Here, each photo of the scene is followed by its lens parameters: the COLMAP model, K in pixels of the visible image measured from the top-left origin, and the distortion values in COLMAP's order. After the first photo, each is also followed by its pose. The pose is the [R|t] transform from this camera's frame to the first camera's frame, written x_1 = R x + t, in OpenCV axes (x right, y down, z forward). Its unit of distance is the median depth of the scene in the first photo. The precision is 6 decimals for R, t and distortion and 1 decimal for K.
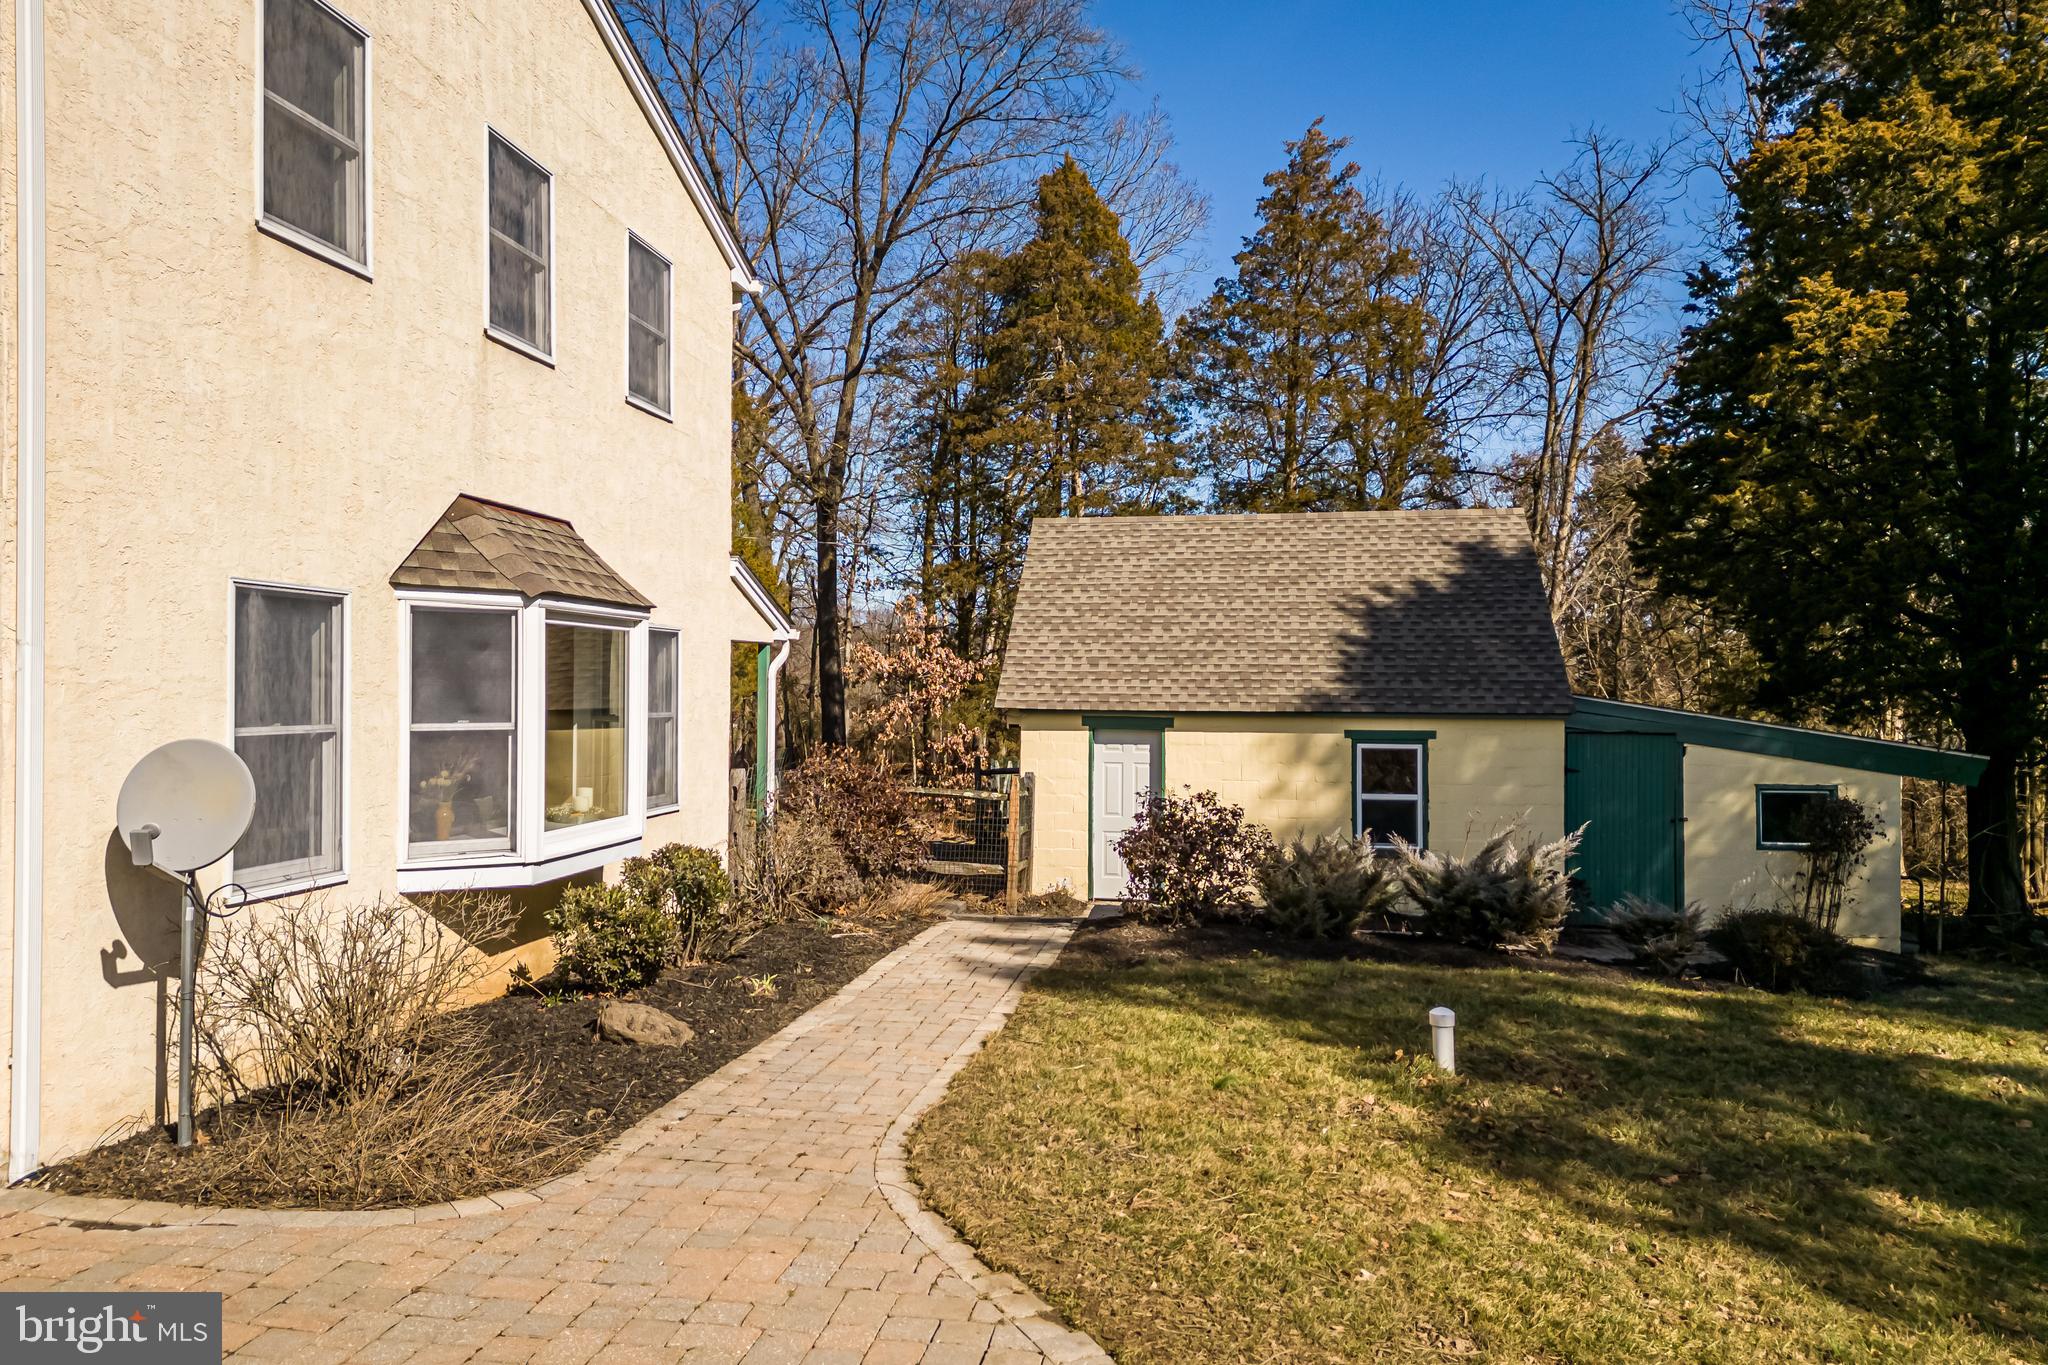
lens RADIAL K [[1428.0, 0, 1023.7], [0, 1428.0, 665.9], [0, 0, 1]] dist [0.076105, -0.001342]
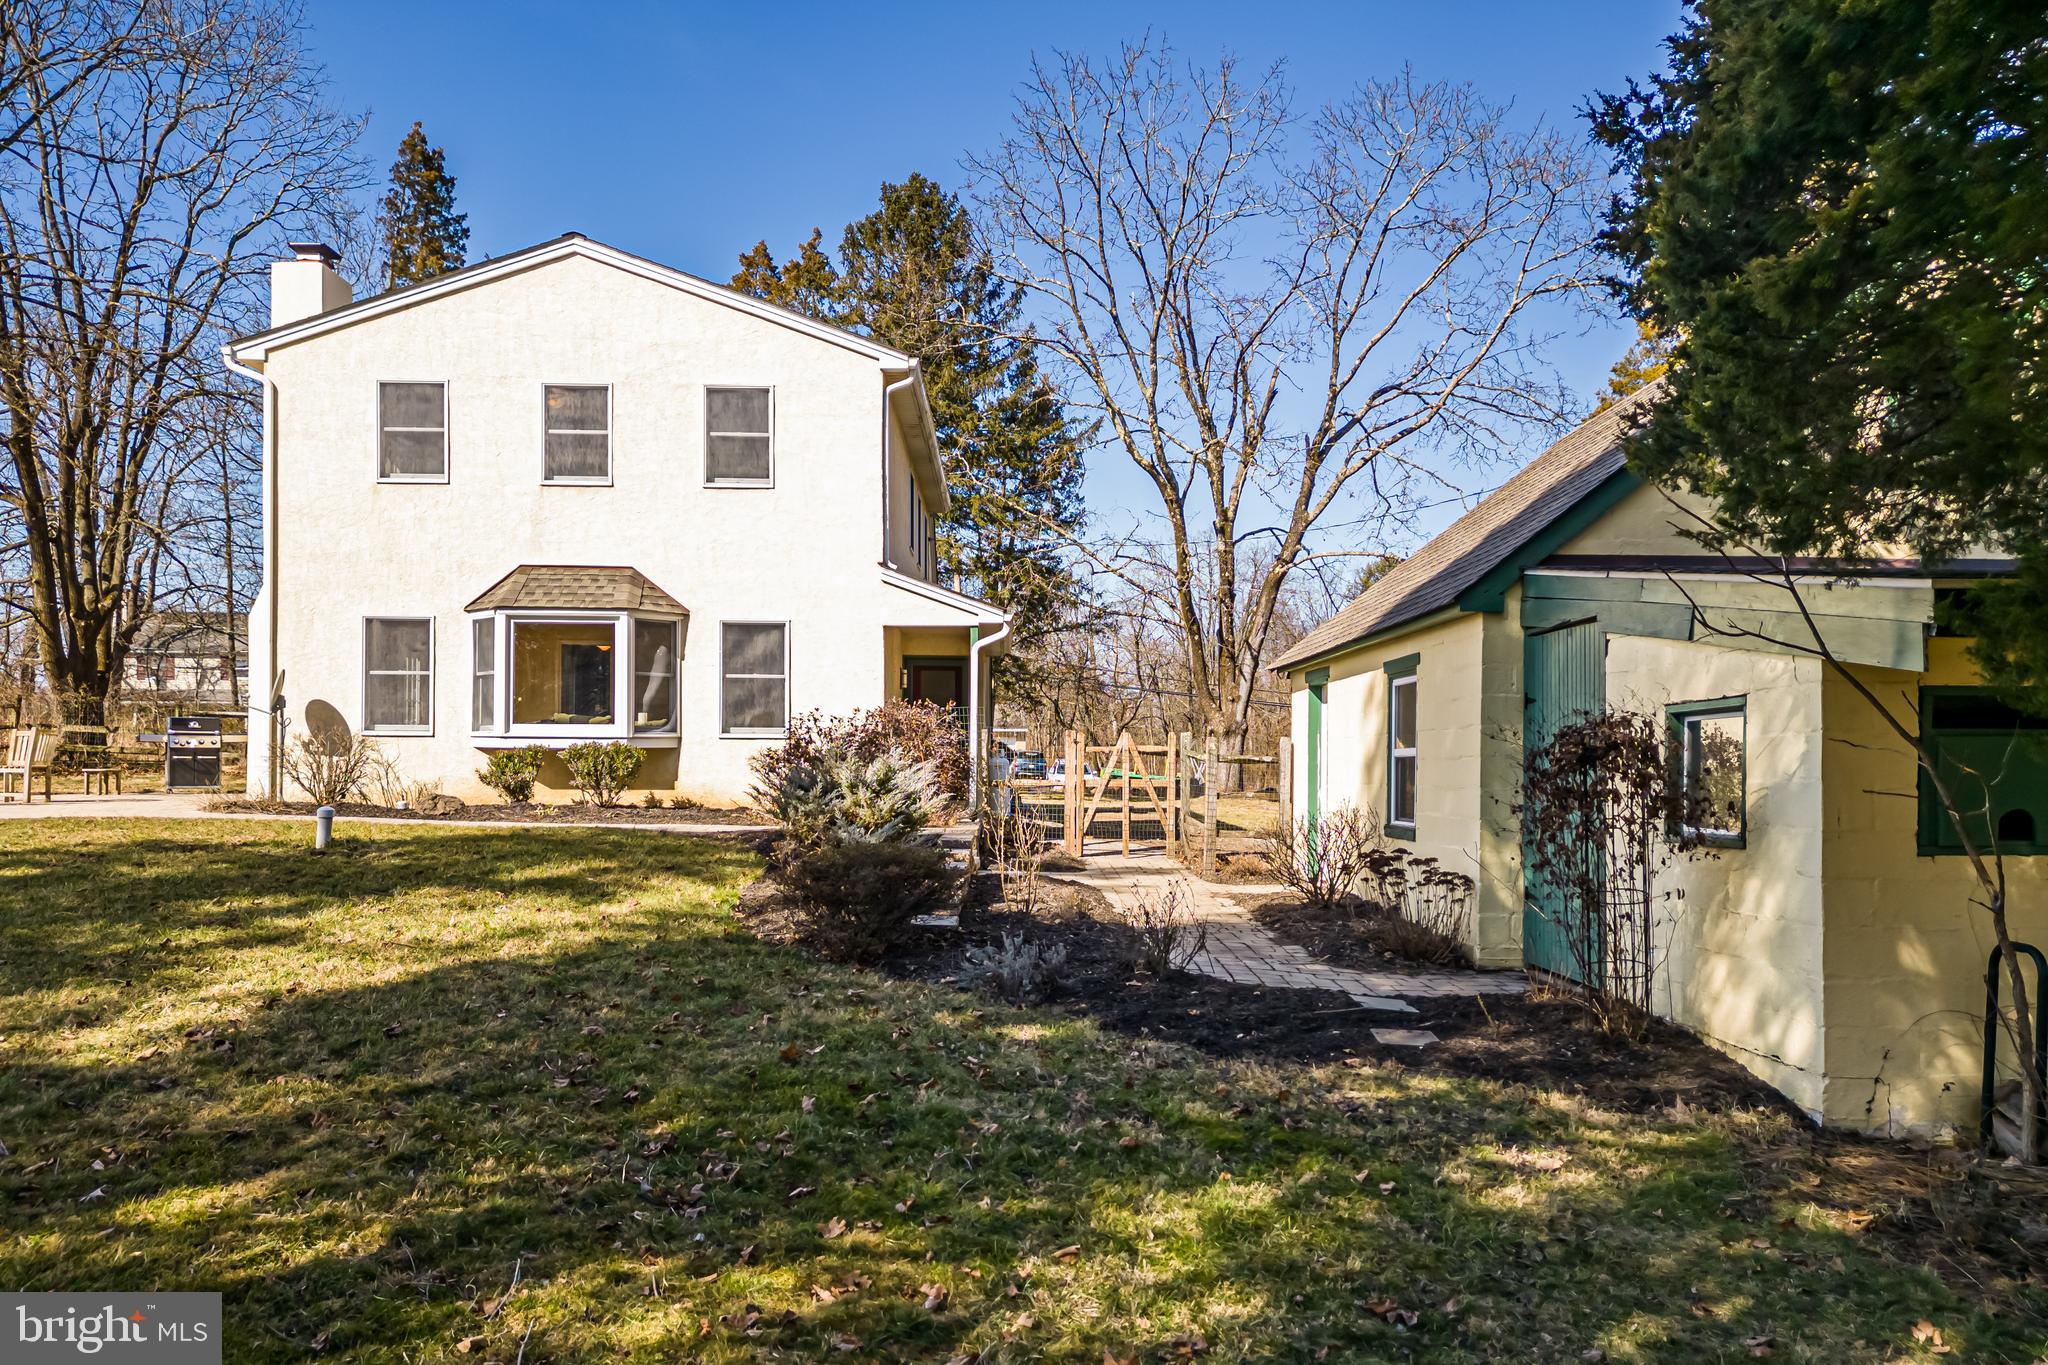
lens RADIAL K [[1452.5, 0, 1025.4], [0, 1452.5, 680.7], [0, 0, 1]] dist [0.081948, -0.081639]
pose [[0.168490, -0.068066, -0.983350, 0.942041], [0.012768, 0.997680, -0.066870, 0.103709], [0.985621, -0.001289, 0.168968, 0.712758]]
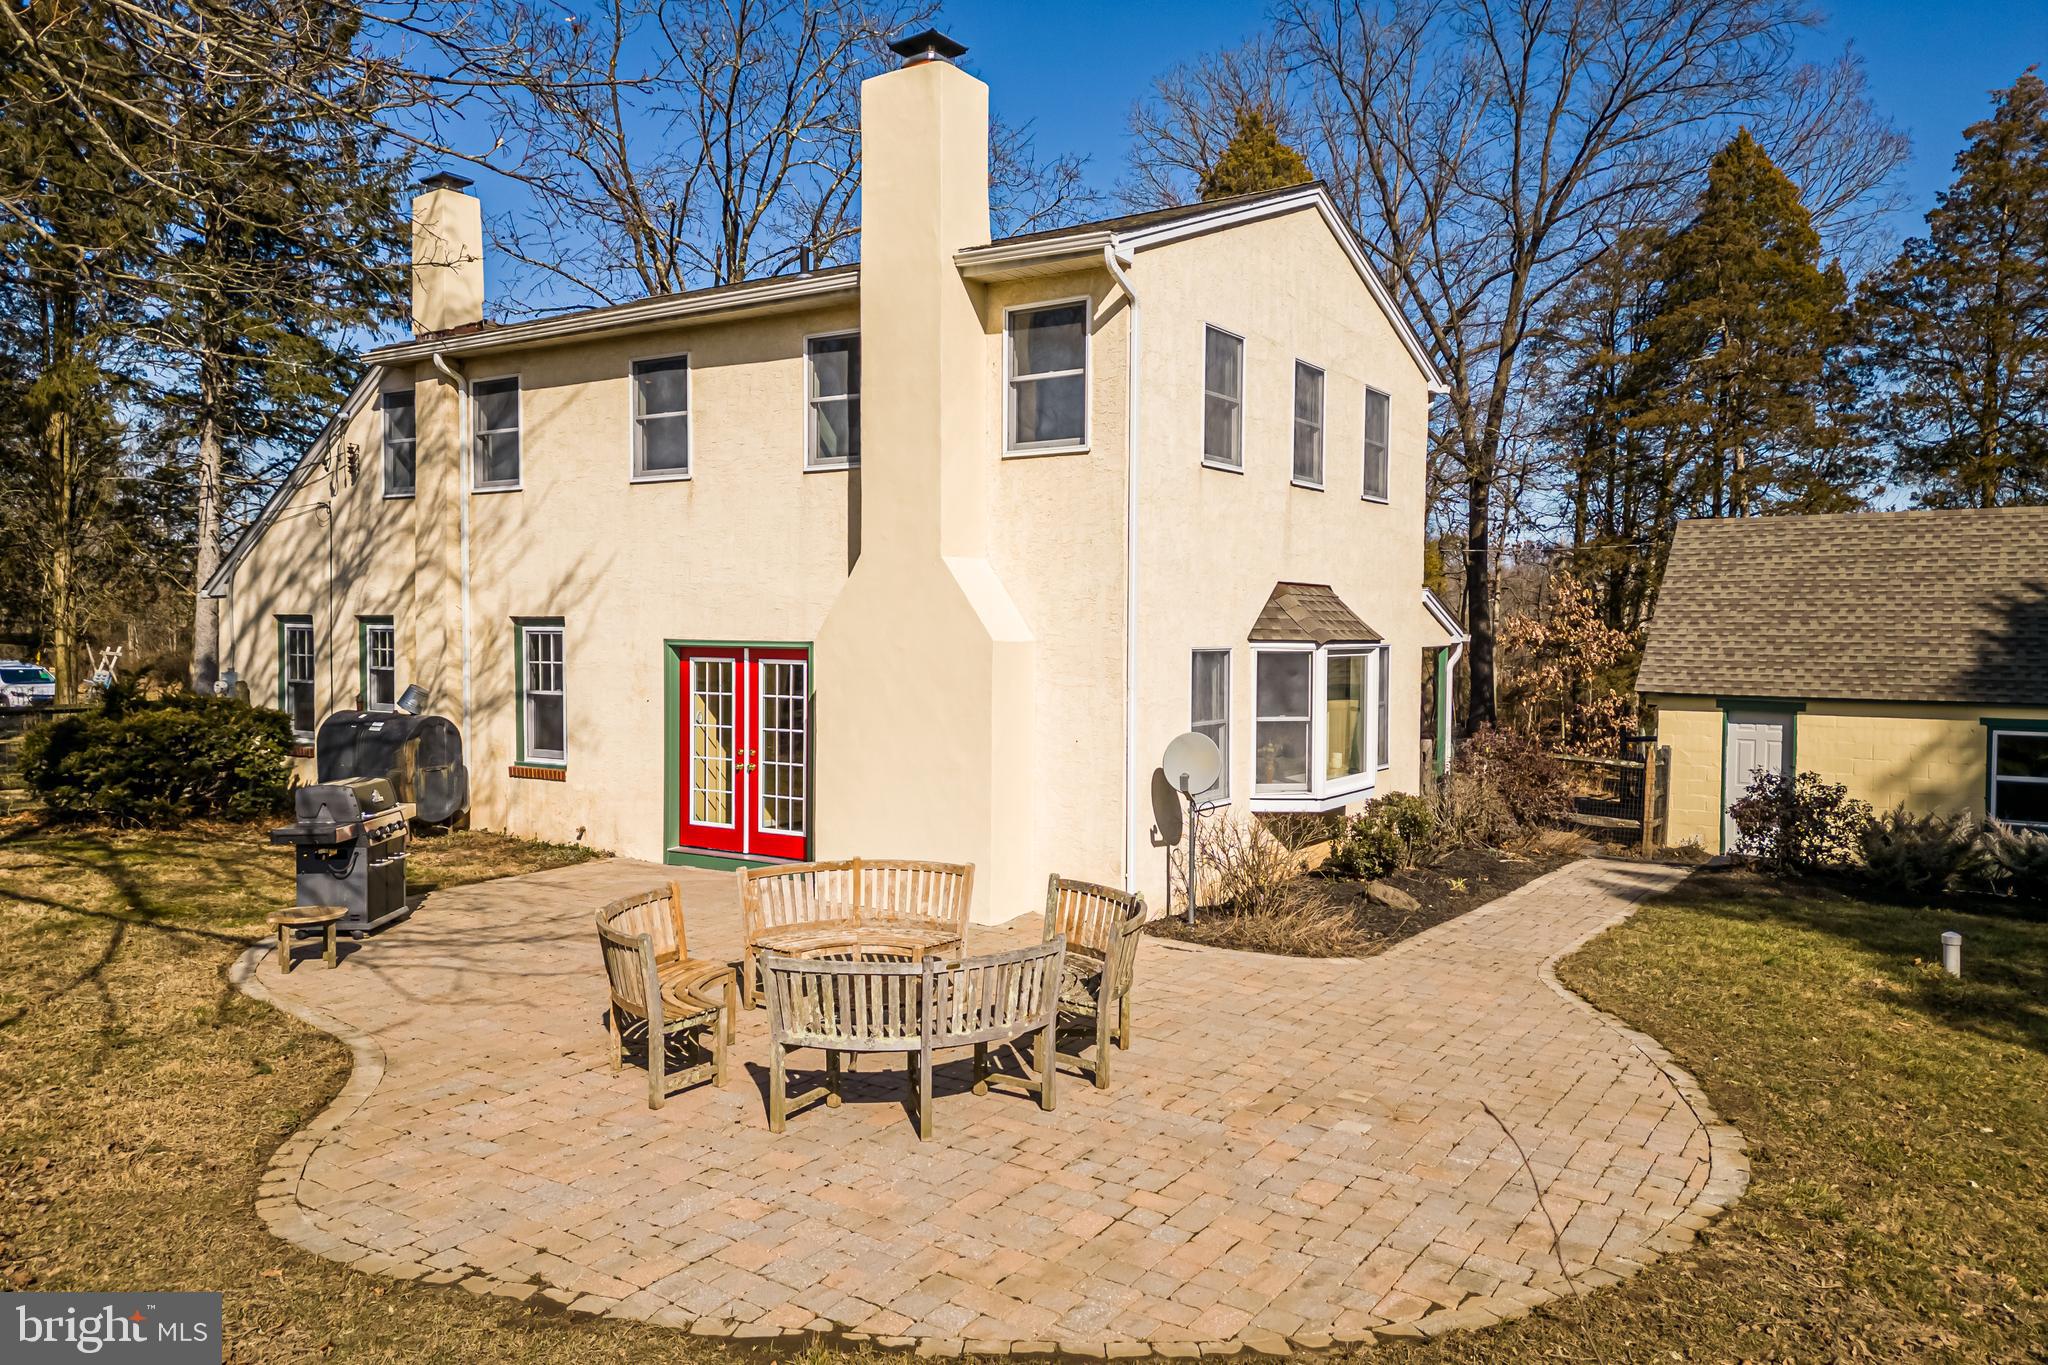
lens RADIAL K [[1452.5, 0, 1025.4], [0, 1452.5, 680.7], [0, 0, 1]] dist [0.081948, -0.081639]
pose [[0.909487, 0.016348, -0.415410, 0.028234], [0.005182, 0.998703, 0.050647, -0.047145], [0.415699, -0.048215, 0.908223, -0.357948]]
